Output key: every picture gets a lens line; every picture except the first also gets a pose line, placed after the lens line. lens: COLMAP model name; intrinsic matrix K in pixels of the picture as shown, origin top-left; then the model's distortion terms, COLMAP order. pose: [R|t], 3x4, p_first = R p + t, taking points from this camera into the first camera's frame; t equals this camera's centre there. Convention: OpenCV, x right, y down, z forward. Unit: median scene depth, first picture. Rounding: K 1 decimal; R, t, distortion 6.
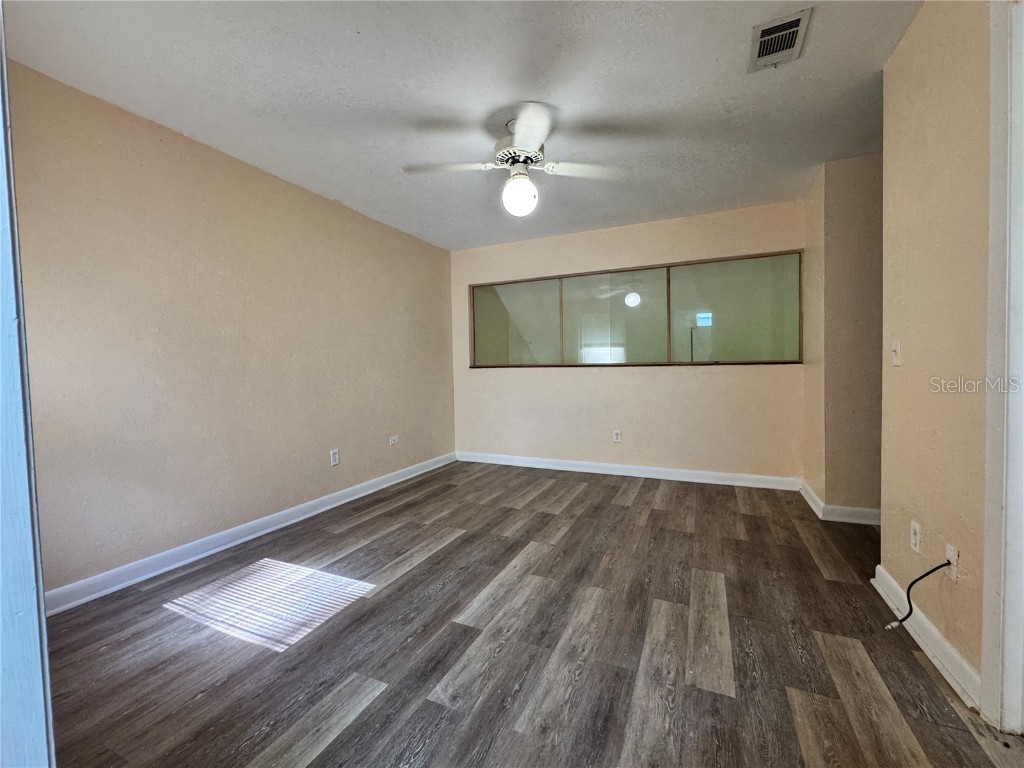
lens RADIAL K [[408.7, 0, 520.2], [0, 408.7, 387.5], [0, 0, 1]] dist [-0.002380, 0.000634]
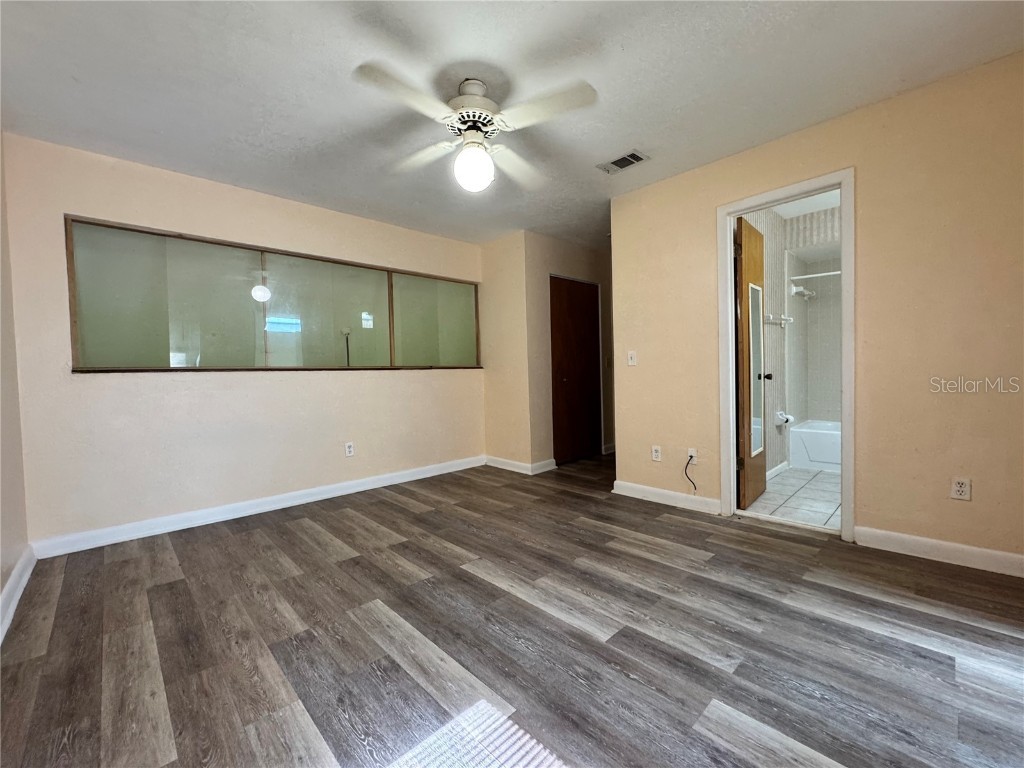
lens RADIAL K [[408.7, 0, 512.0], [0, 408.7, 380.5], [0, 0, 1]] dist [-0.002380, 0.000634]
pose [[0.417184, -0.013761, 0.908718, -0.688315], [0.057957, 0.998253, -0.011491, 0.003880], [-0.906972, 0.057461, 0.417253, 0.513595]]
